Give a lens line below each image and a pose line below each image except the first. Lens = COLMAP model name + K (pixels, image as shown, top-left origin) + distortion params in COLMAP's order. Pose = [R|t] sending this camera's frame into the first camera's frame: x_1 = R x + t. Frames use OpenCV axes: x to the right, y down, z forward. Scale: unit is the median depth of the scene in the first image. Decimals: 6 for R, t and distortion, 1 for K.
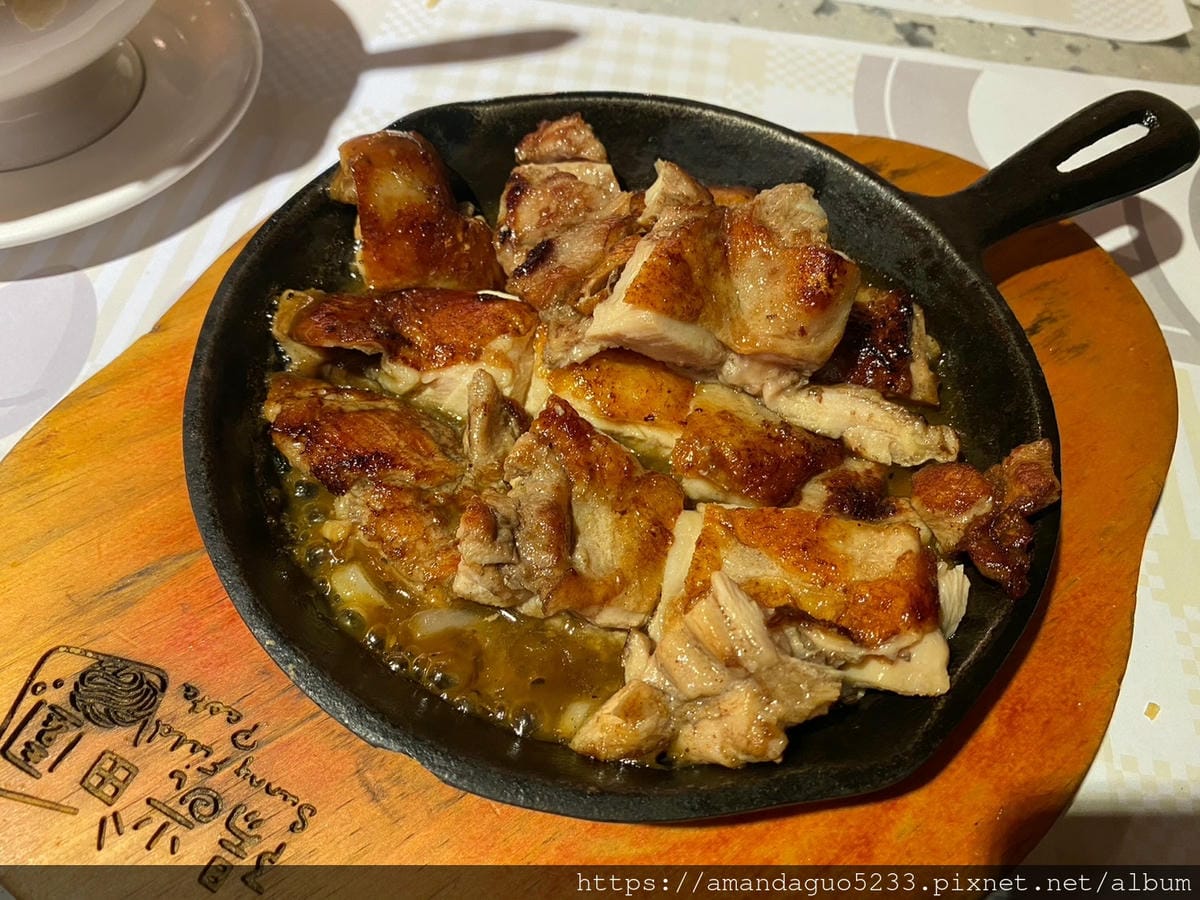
lens RADIAL K [[1073.3, 0, 597.8], [0, 1073.3, 475.0], [0, 0, 1]] dist [-0.009598, -0.006237]
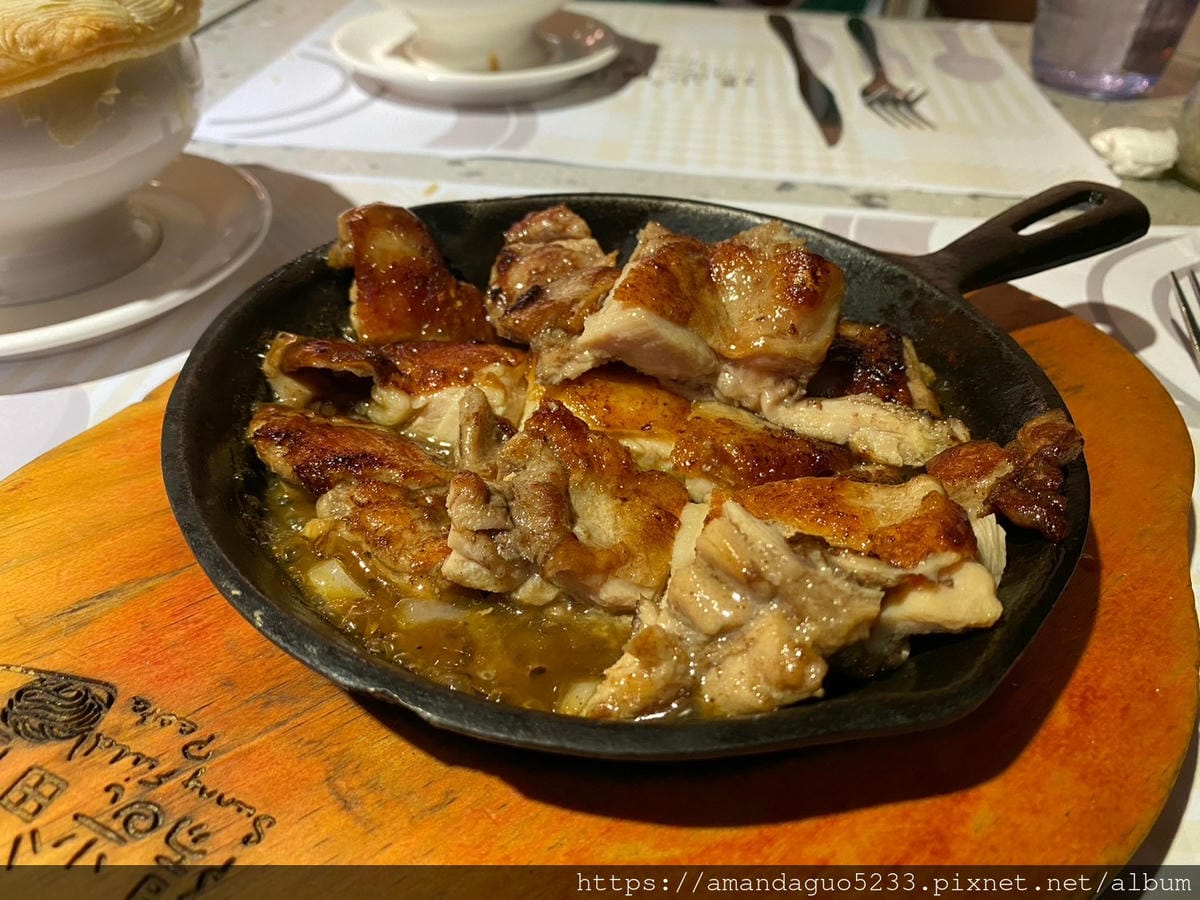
lens RADIAL K [[1073.3, 0, 597.8], [0, 1073.3, 475.0], [0, 0, 1]] dist [-0.009598, -0.006237]
pose [[0.998889, -0.046380, 0.008300, -0.006251], [0.046168, 0.928281, -0.369002, 0.360548], [0.009410, 0.368976, 0.929391, 0.120728]]
